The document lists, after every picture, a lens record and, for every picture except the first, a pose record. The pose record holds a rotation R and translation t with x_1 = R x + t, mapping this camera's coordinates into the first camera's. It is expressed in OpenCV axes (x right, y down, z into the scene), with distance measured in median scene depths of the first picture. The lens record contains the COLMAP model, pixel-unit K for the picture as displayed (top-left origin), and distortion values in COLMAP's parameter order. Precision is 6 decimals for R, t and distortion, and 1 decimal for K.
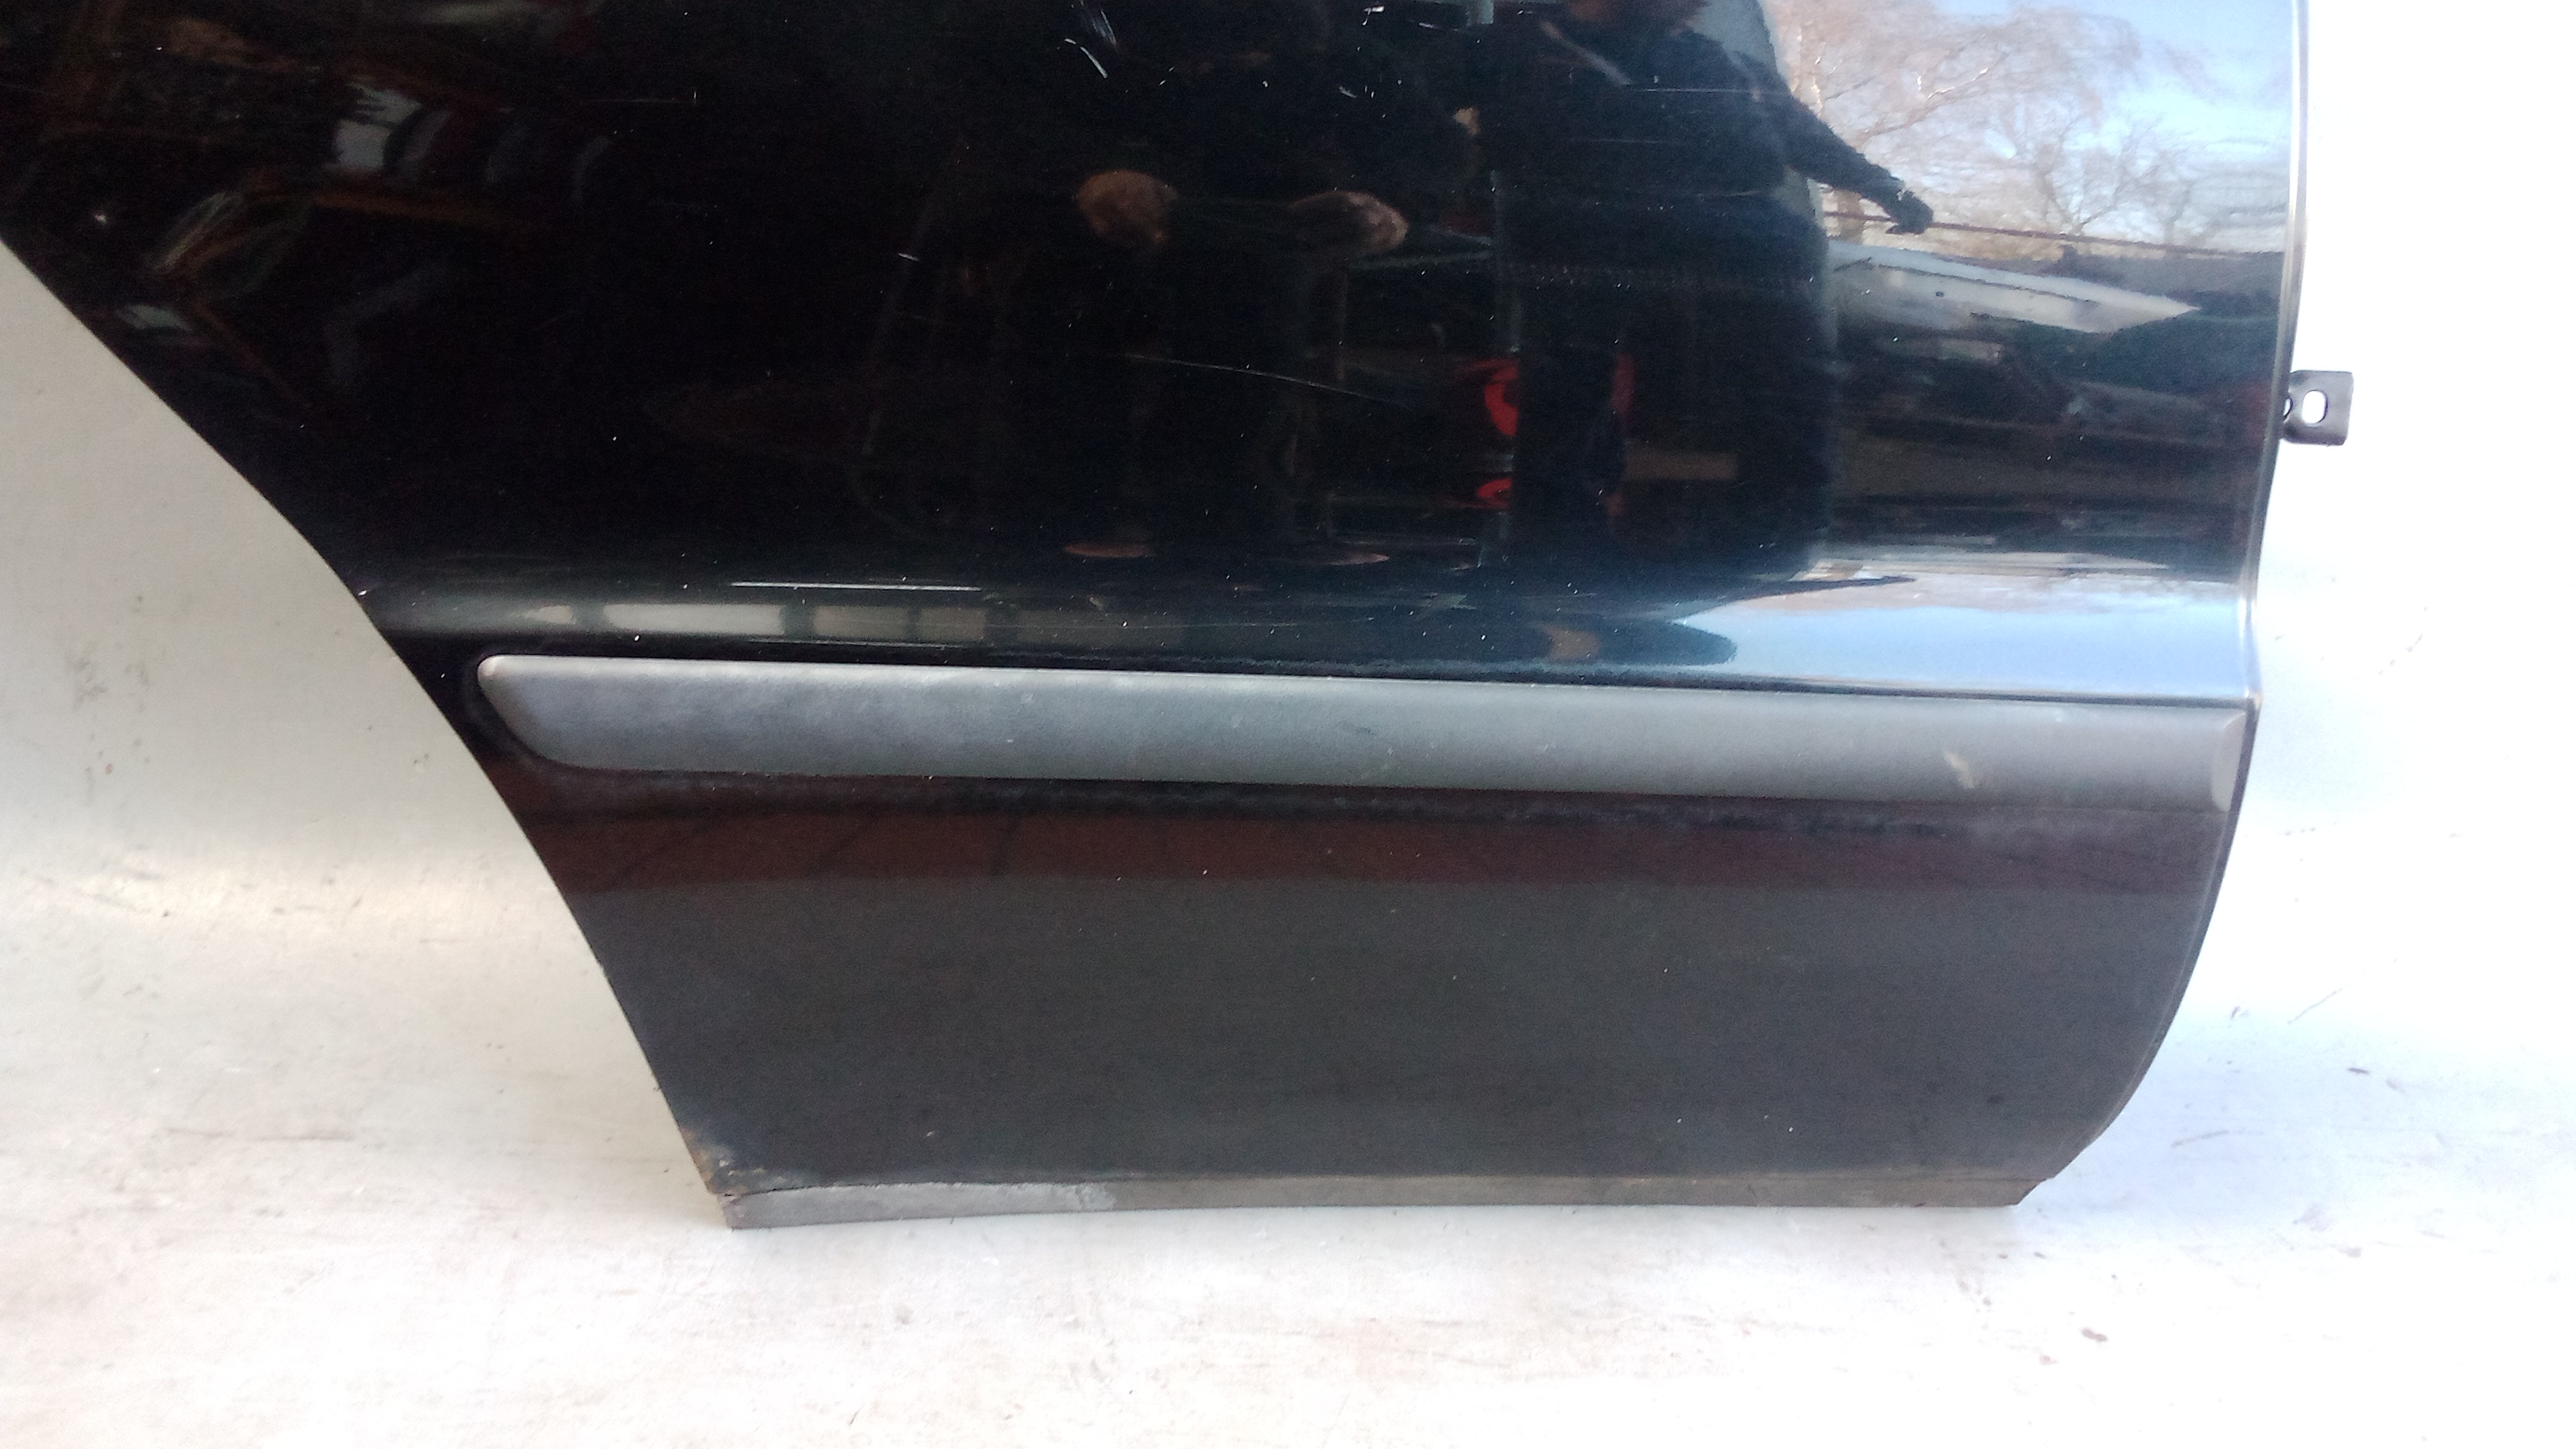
lens RADIAL K [[2033.8, 0, 1335.0], [0, 2033.8, 718.2], [0, 0, 1]] dist [0.035060, -0.059621]
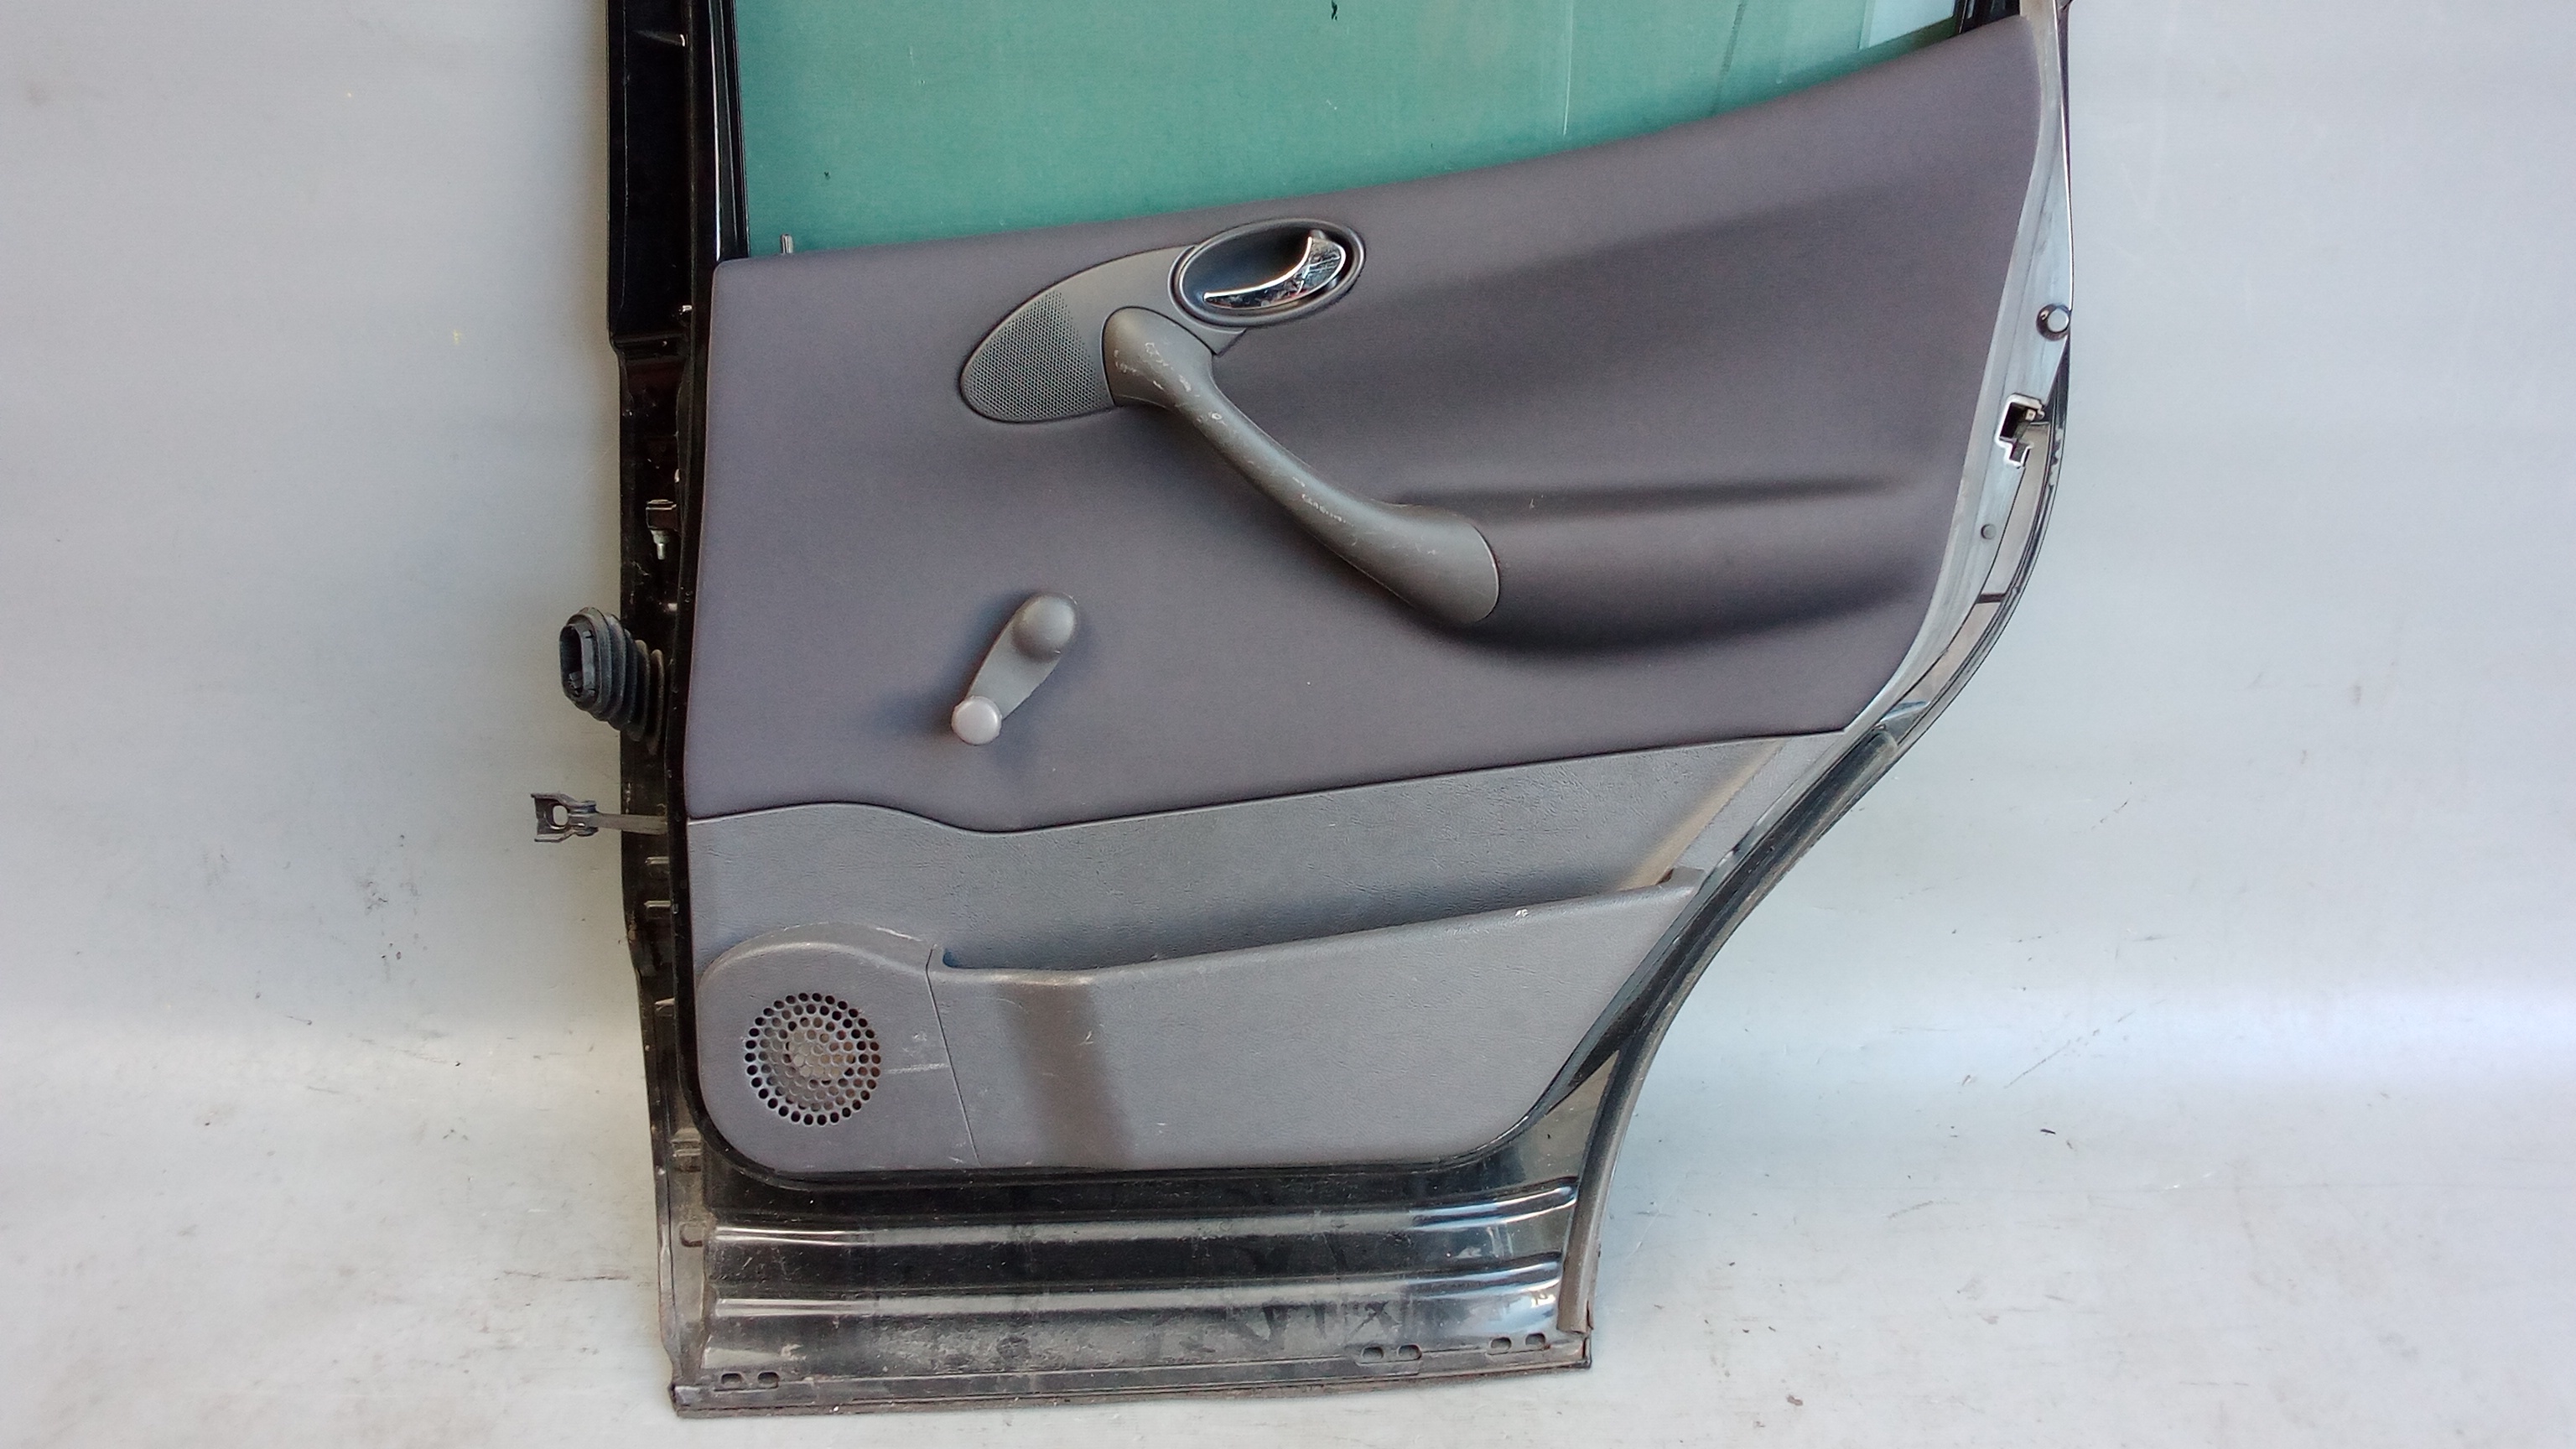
lens RADIAL K [[2033.8, 0, 1335.0], [0, 2033.8, 718.2], [0, 0, 1]] dist [0.035060, -0.059621]
pose [[0.999159, -0.022598, -0.034218, 0.095742], [0.030715, 0.965286, 0.259381, -0.581068], [0.027168, -0.260214, 0.965169, -0.326680]]
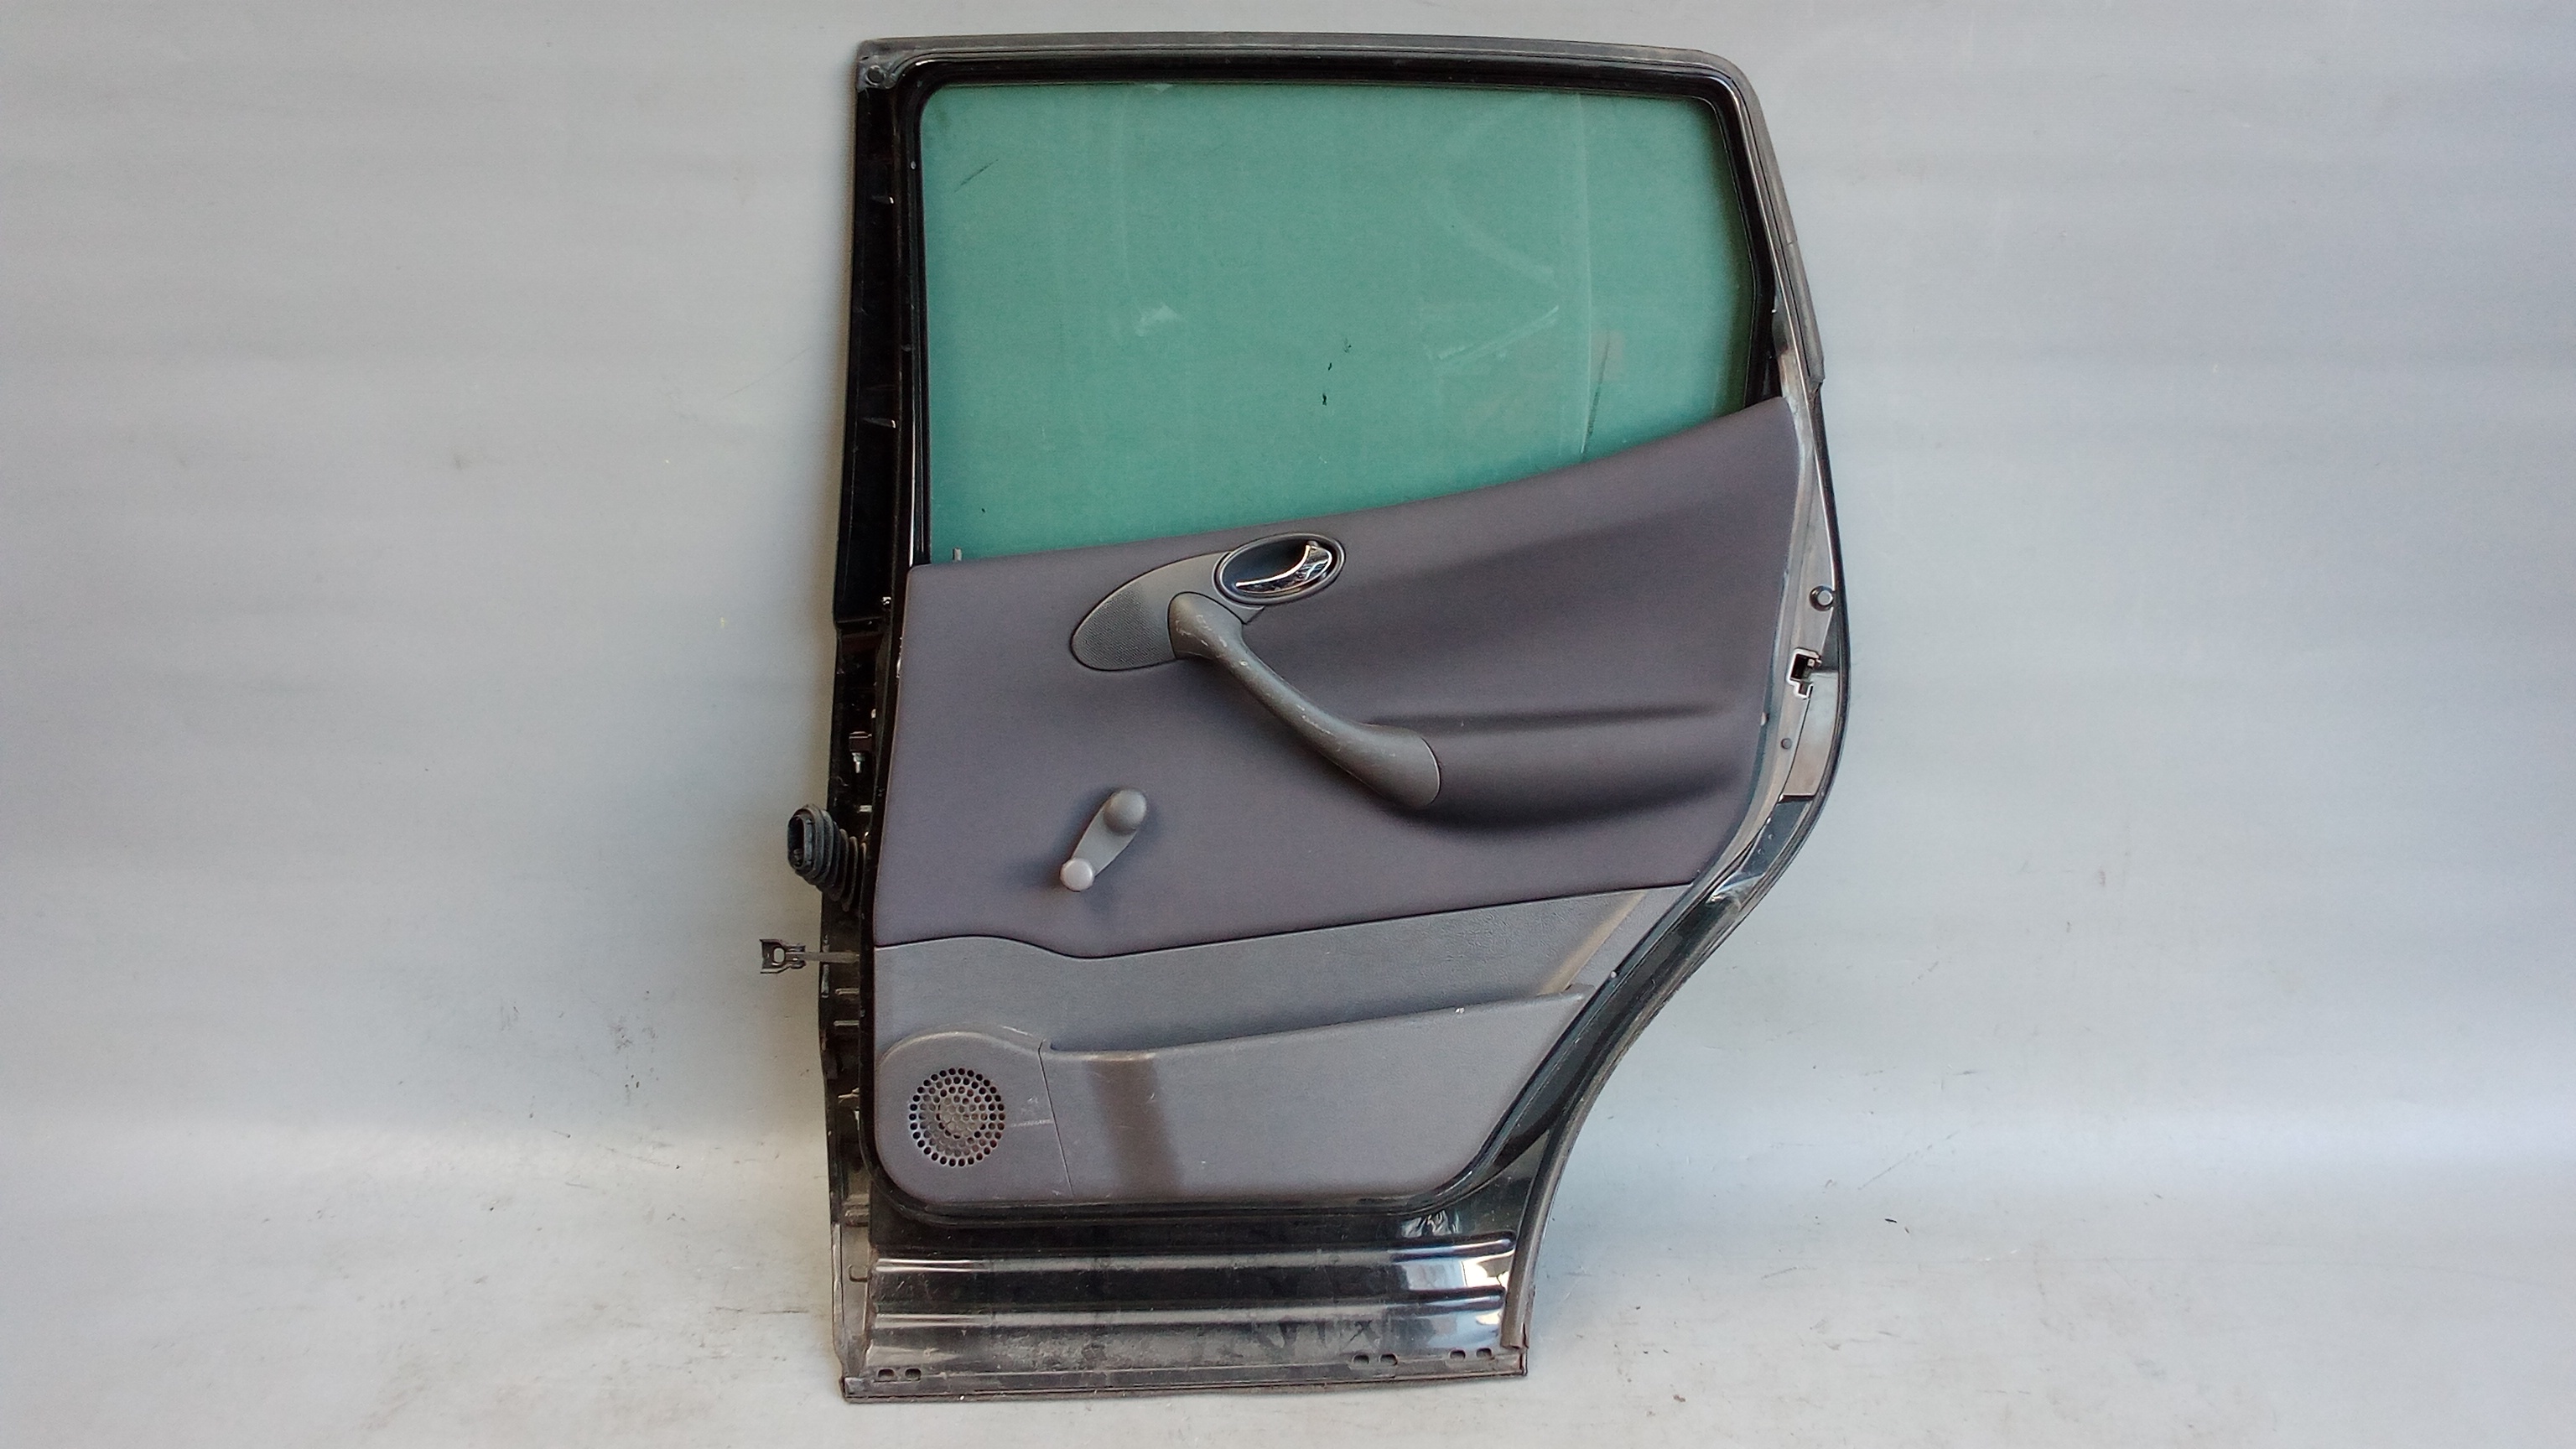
lens RADIAL K [[2033.8, 0, 1335.0], [0, 2033.8, 718.2], [0, 0, 1]] dist [0.035060, -0.059621]
pose [[0.997419, -0.035775, -0.062261, 0.182958], [0.041425, 0.994900, 0.091970, -0.553904], [0.058654, -0.094312, 0.993813, -0.929969]]
